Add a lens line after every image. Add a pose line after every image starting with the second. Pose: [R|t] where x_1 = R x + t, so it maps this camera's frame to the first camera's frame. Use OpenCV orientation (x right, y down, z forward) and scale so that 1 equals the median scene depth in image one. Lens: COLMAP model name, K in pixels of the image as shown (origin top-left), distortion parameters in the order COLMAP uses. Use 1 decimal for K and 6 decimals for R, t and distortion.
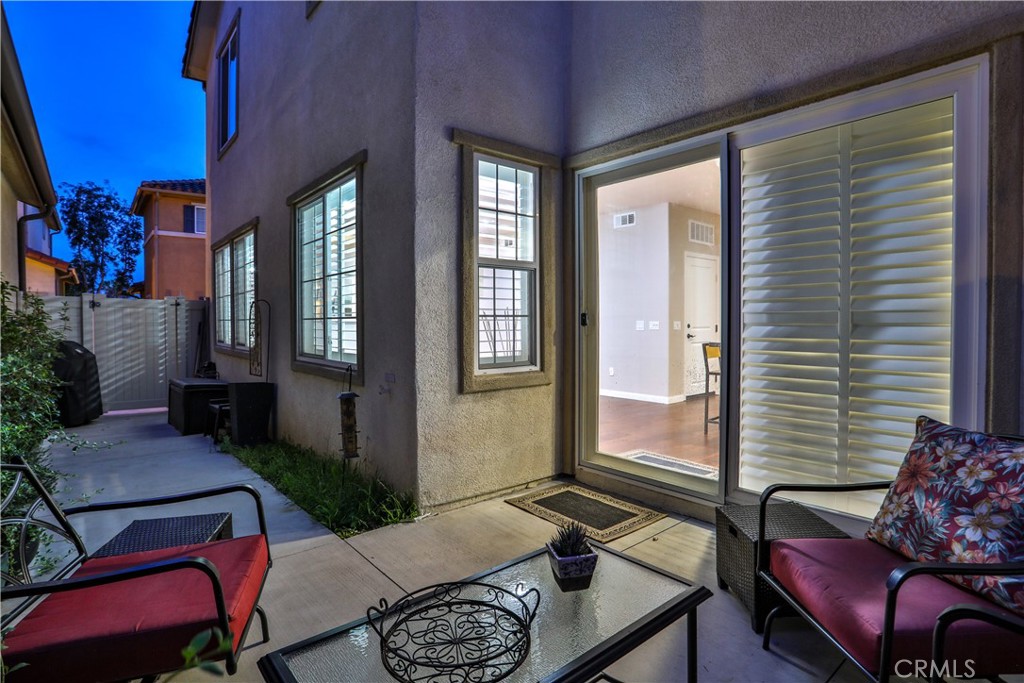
lens RADIAL K [[529.0, 0, 516.4], [0, 529.0, 332.3], [0, 0, 1]] dist [-0.079692, 0.039700]
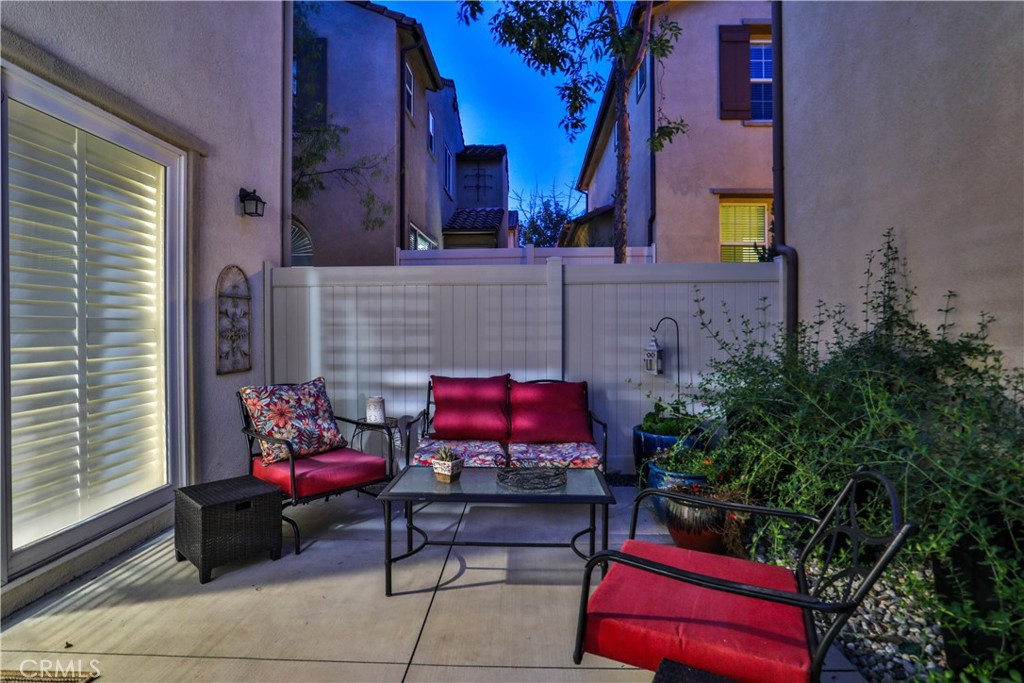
lens RADIAL K [[529.0, 0, 516.4], [0, 529.0, 332.3], [0, 0, 1]] dist [-0.079692, 0.039700]
pose [[-0.749116, -0.000341, 0.662438, -0.983666], [0.018816, 0.999585, 0.021793, -0.026197], [-0.662171, 0.028790, -0.748799, 1.750324]]
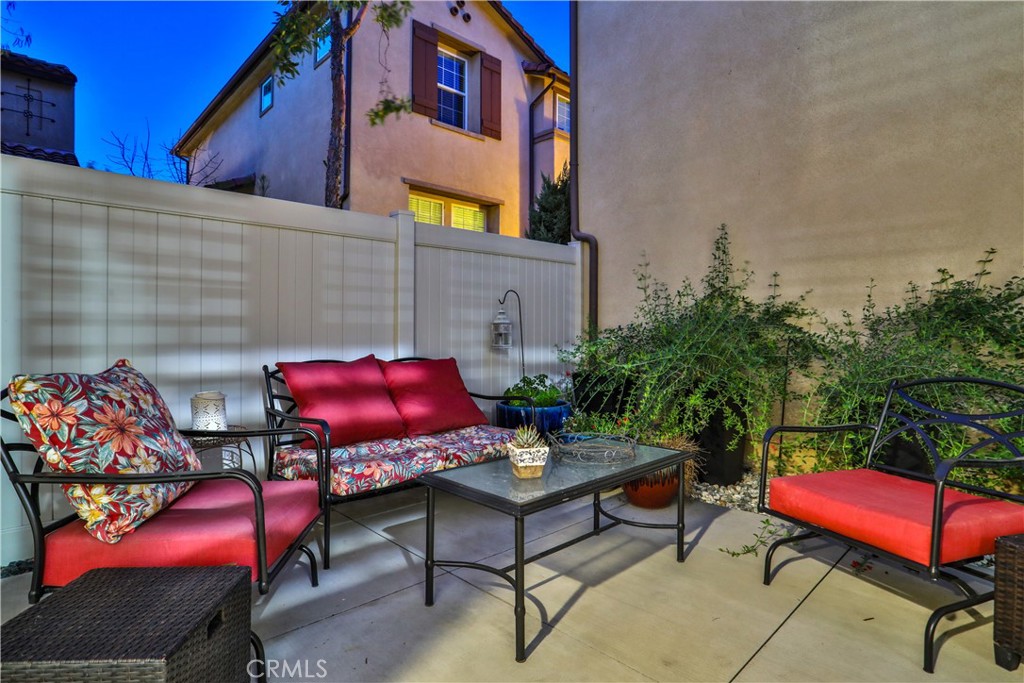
lens RADIAL K [[529.0, 0, 516.4], [0, 529.0, 332.3], [0, 0, 1]] dist [-0.079692, 0.039700]
pose [[-0.996919, 0.003114, -0.078374, 0.188248], [0.001209, 0.999703, 0.024348, 0.095453], [0.078427, 0.024178, -0.996627, 1.839521]]
